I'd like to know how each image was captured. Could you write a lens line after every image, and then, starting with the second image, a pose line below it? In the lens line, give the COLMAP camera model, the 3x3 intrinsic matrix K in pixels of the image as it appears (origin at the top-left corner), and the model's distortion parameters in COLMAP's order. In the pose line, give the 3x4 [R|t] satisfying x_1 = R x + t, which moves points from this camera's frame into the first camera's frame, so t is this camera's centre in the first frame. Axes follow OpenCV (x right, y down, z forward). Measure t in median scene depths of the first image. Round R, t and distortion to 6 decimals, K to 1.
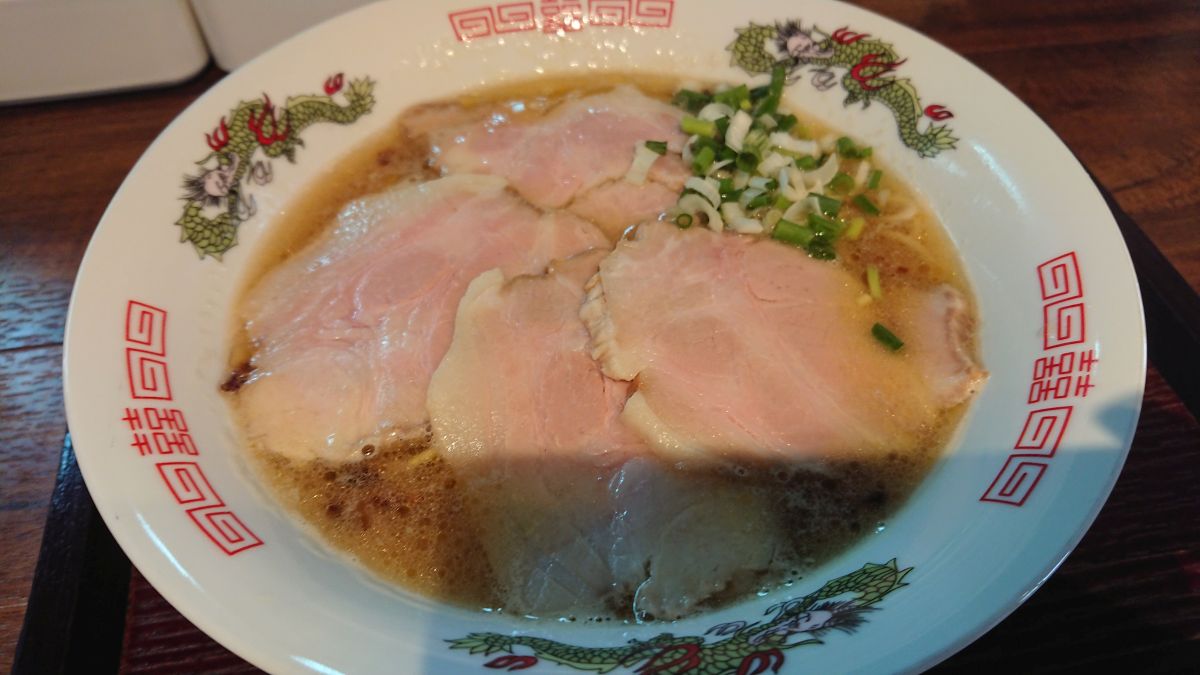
lens RADIAL K [[808.3, 0, 600.0], [0, 808.3, 337.5], [0, 0, 1]] dist [0.163539, -0.260545]
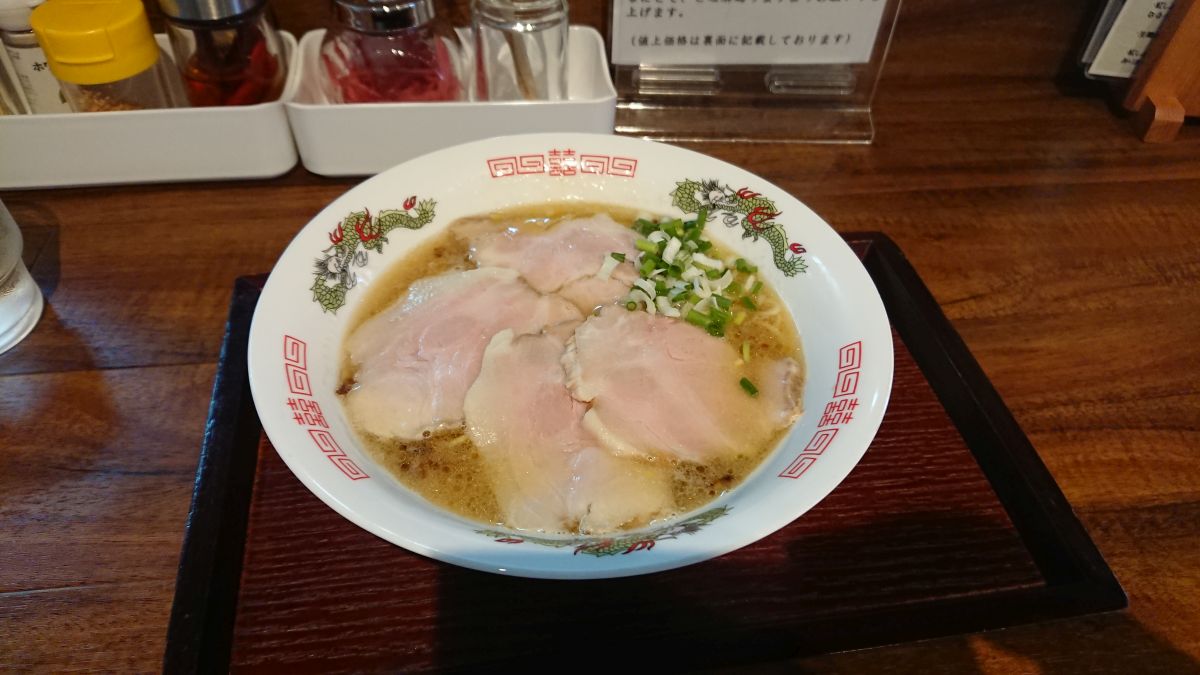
lens RADIAL K [[808.3, 0, 600.0], [0, 808.3, 337.5], [0, 0, 1]] dist [0.163539, -0.260545]
pose [[0.998032, 0.061728, 0.011064, 0.029843], [-0.060580, 0.994591, -0.084373, 0.051316], [-0.016212, 0.083537, 0.996373, -0.543889]]
